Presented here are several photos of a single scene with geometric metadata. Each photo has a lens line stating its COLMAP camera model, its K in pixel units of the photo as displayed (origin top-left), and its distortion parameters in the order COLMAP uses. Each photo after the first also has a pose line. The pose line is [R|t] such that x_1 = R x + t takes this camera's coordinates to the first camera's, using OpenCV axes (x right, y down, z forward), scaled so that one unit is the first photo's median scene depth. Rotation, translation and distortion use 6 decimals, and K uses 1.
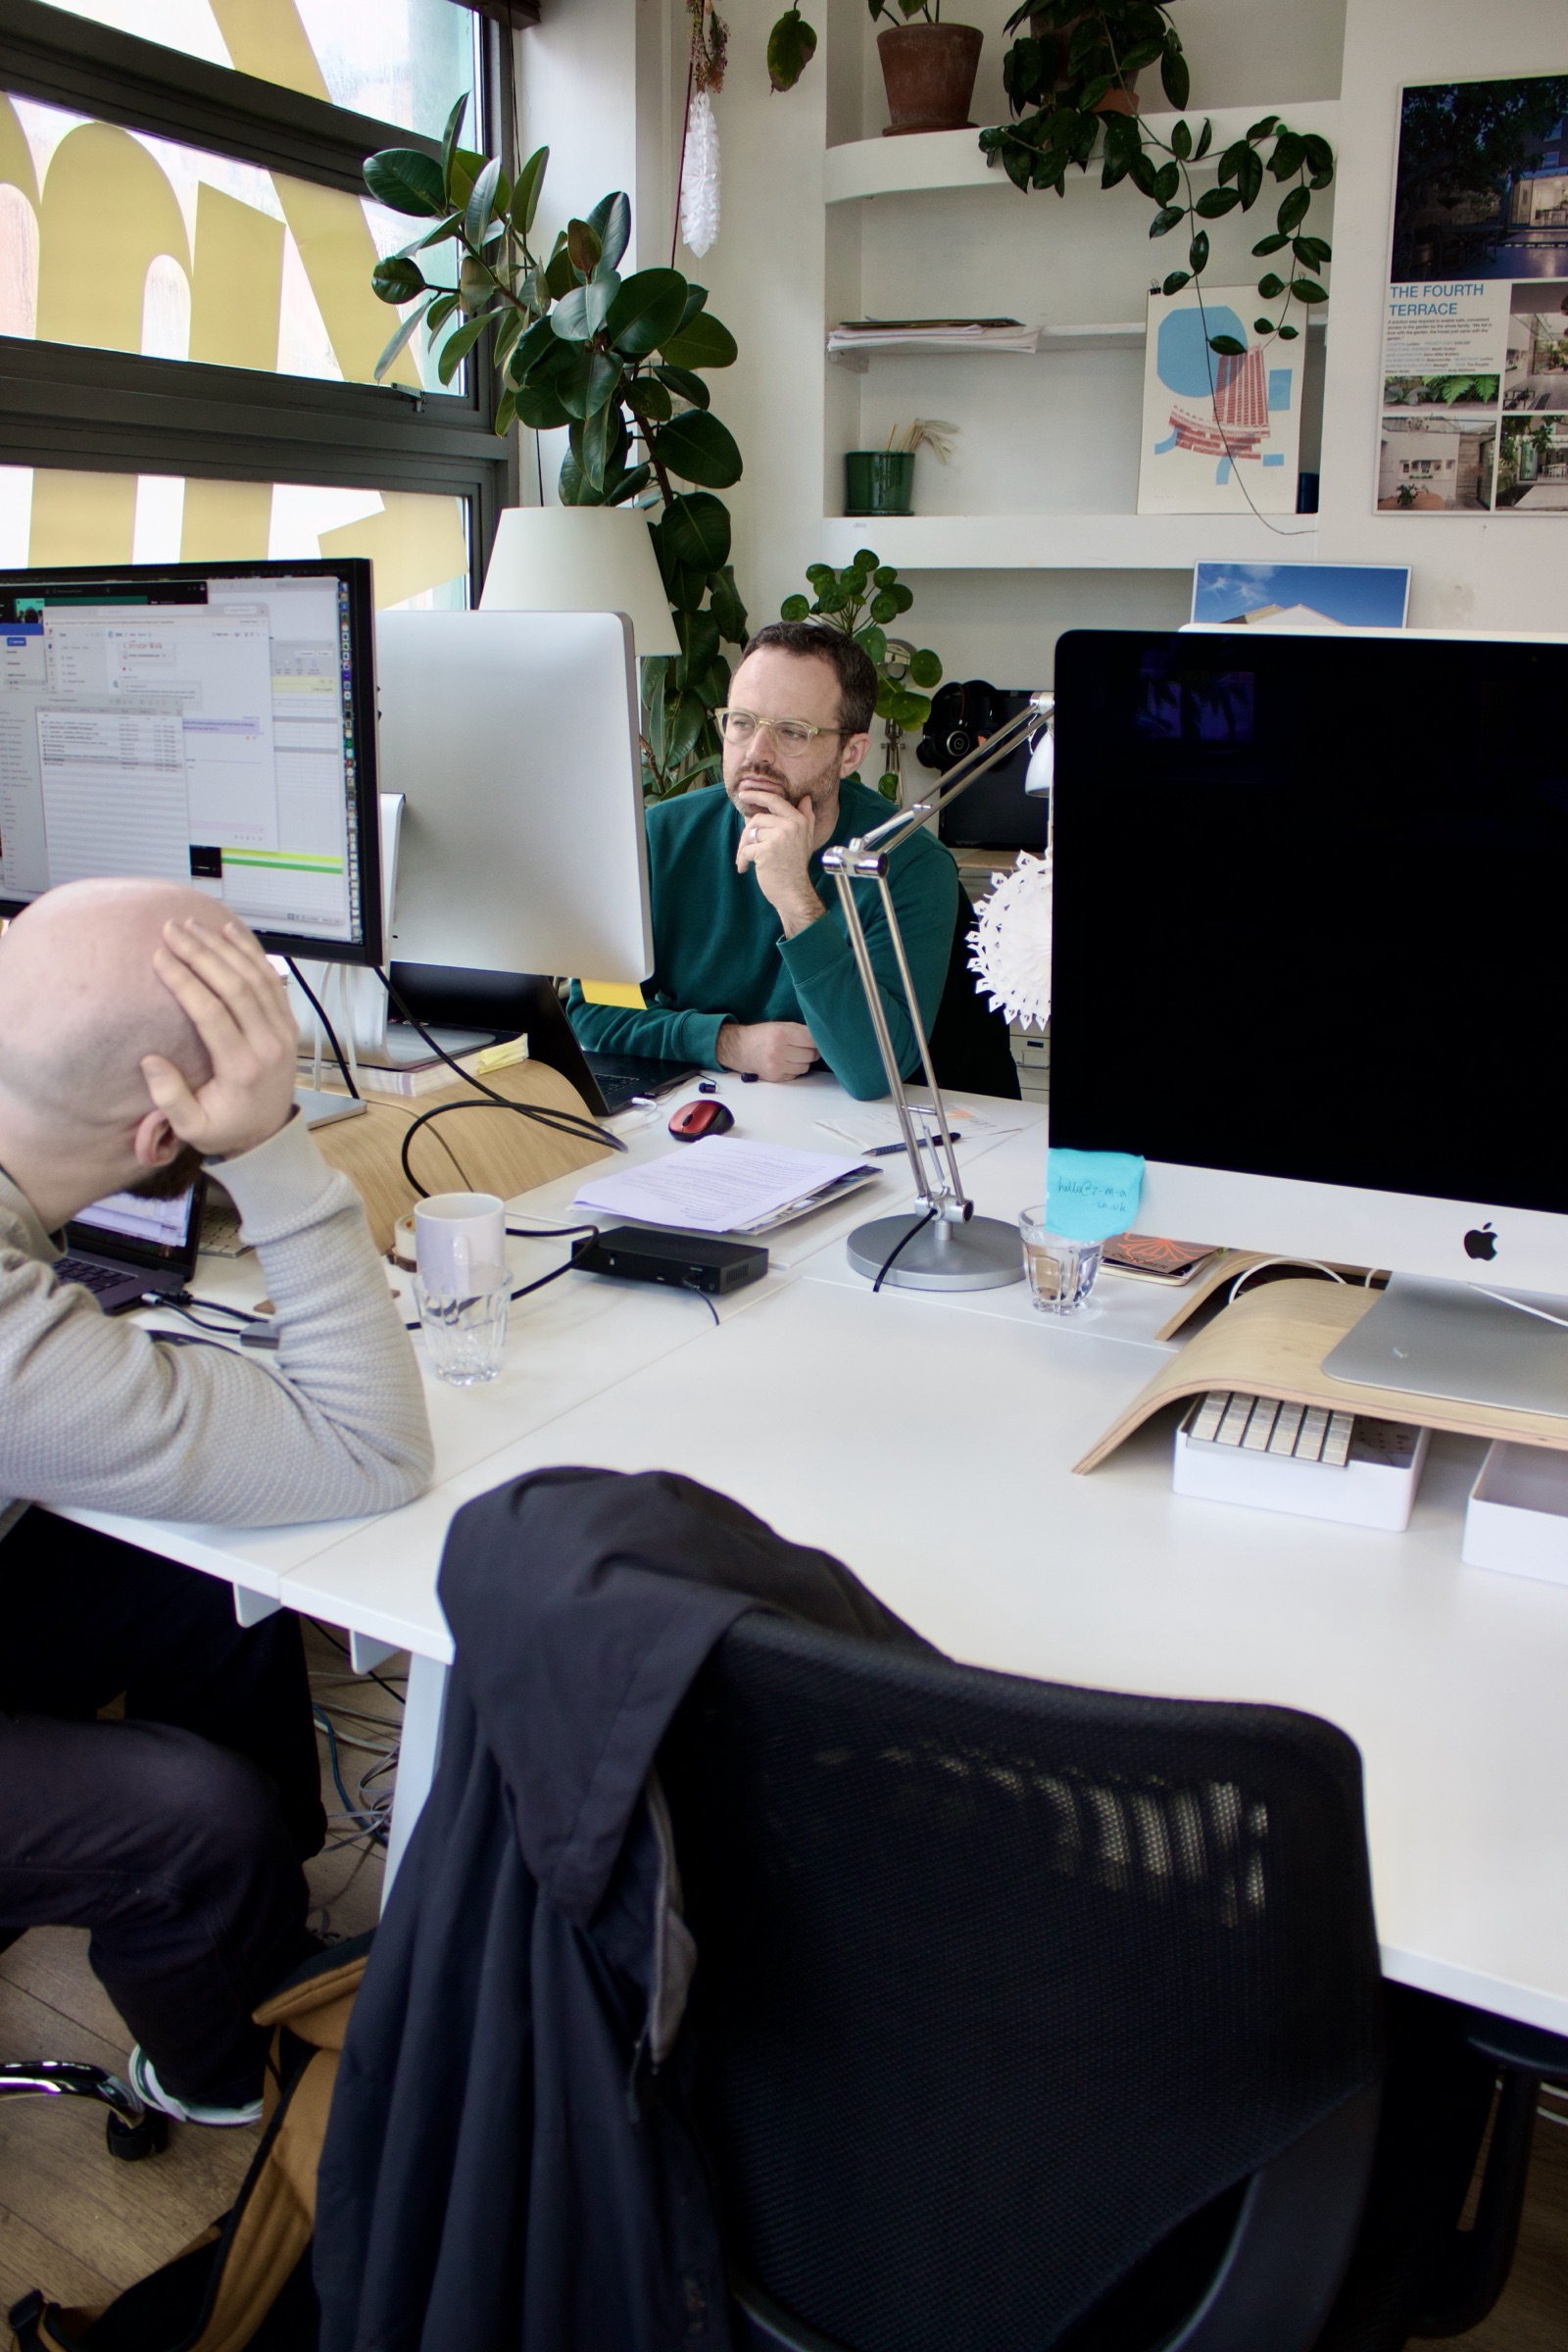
lens RADIAL K [[1963.8, 0, 784.0], [0, 1963.8, 1176.0], [0, 0, 1]] dist [-0.175582, 0.161954]
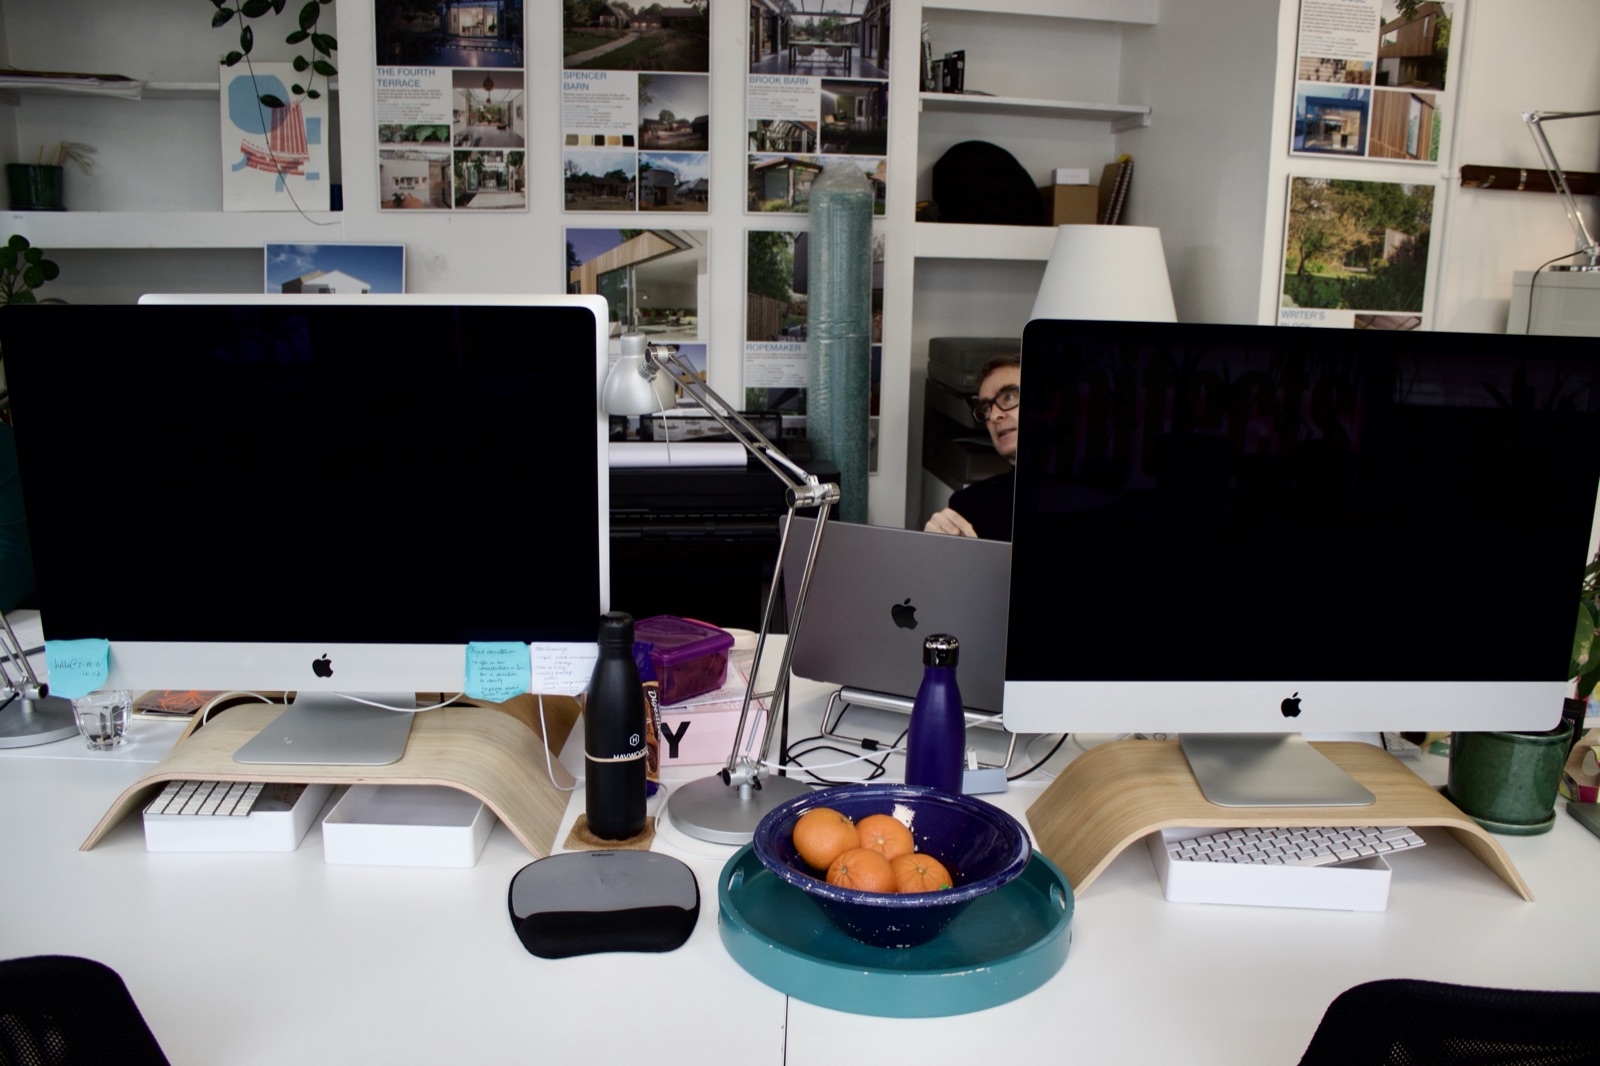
lens RADIAL K [[1335.9, 0, 804.6], [0, 1335.9, 562.1], [0, 0, 1]] dist [-0.175582, 0.161954]
pose [[0.869788, -0.092463, 0.484685, 0.073683], [0.123075, 0.991893, -0.031640, 0.012496], [-0.477830, 0.087173, 0.874116, -0.069436]]
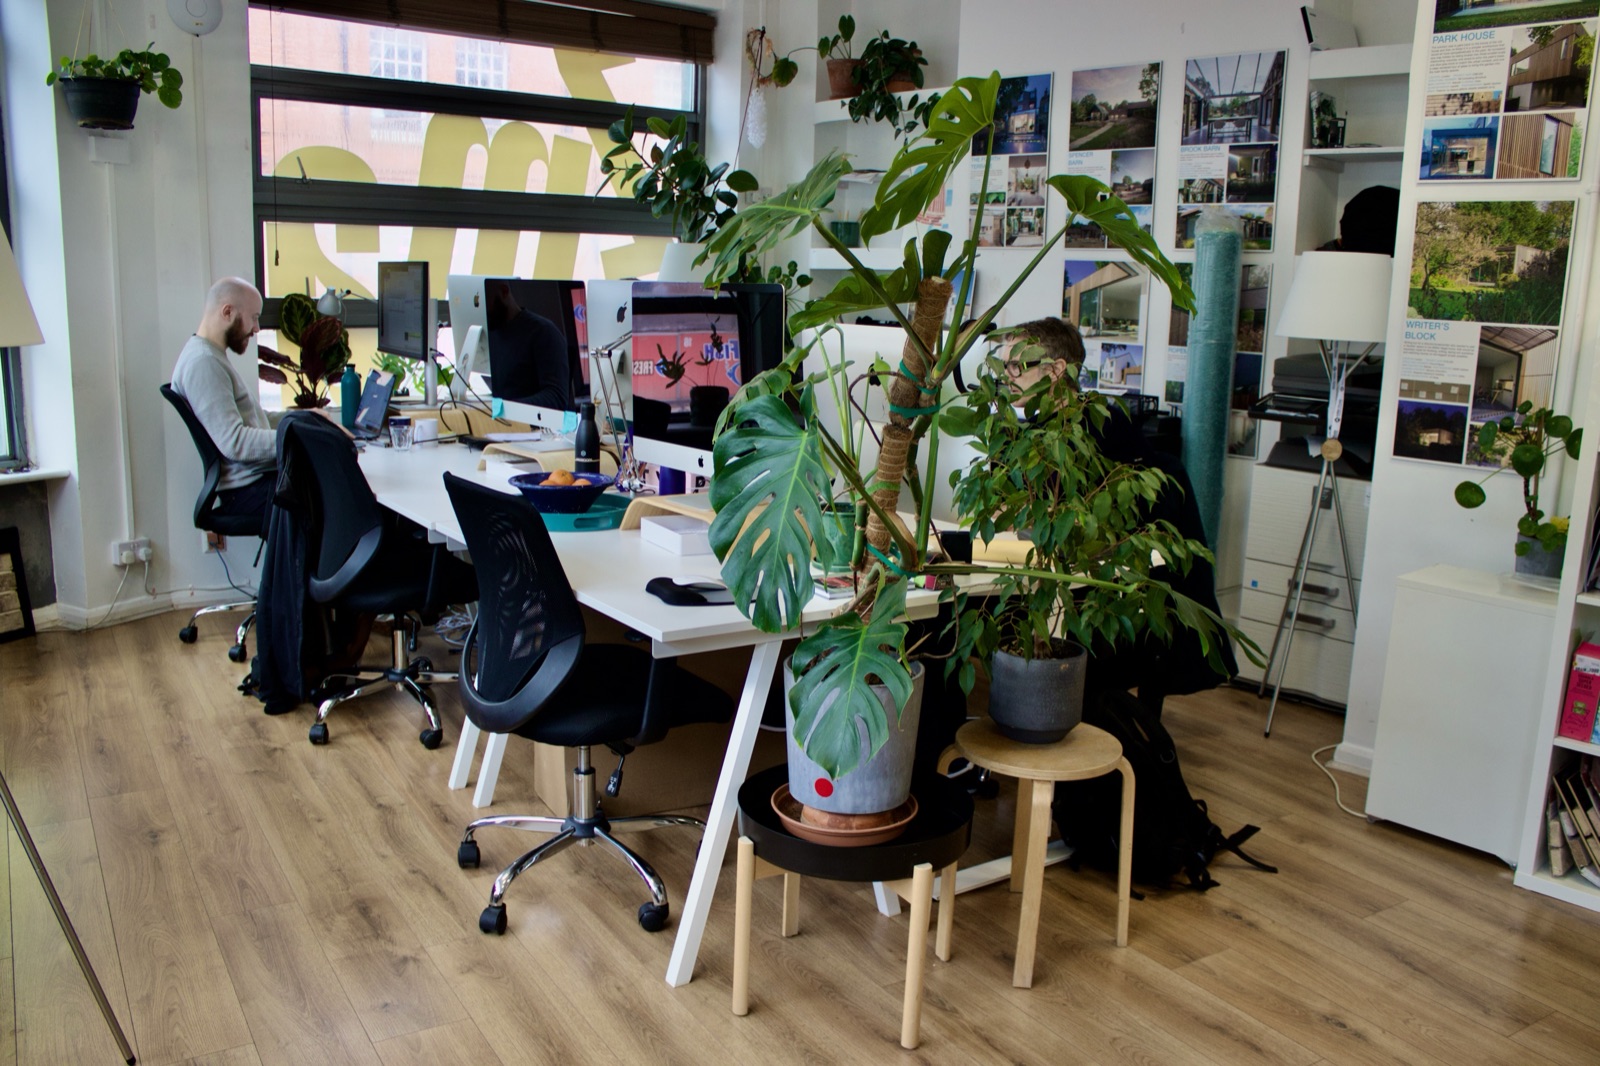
lens RADIAL K [[1335.9, 0, 804.6], [0, 1335.9, 562.1], [0, 0, 1]] dist [-0.175582, 0.161954]
pose [[0.902240, 0.112761, -0.416231, 0.896404], [-0.150618, 0.986821, -0.059147, 0.181368], [0.404076, 0.116057, 0.907333, -0.576519]]
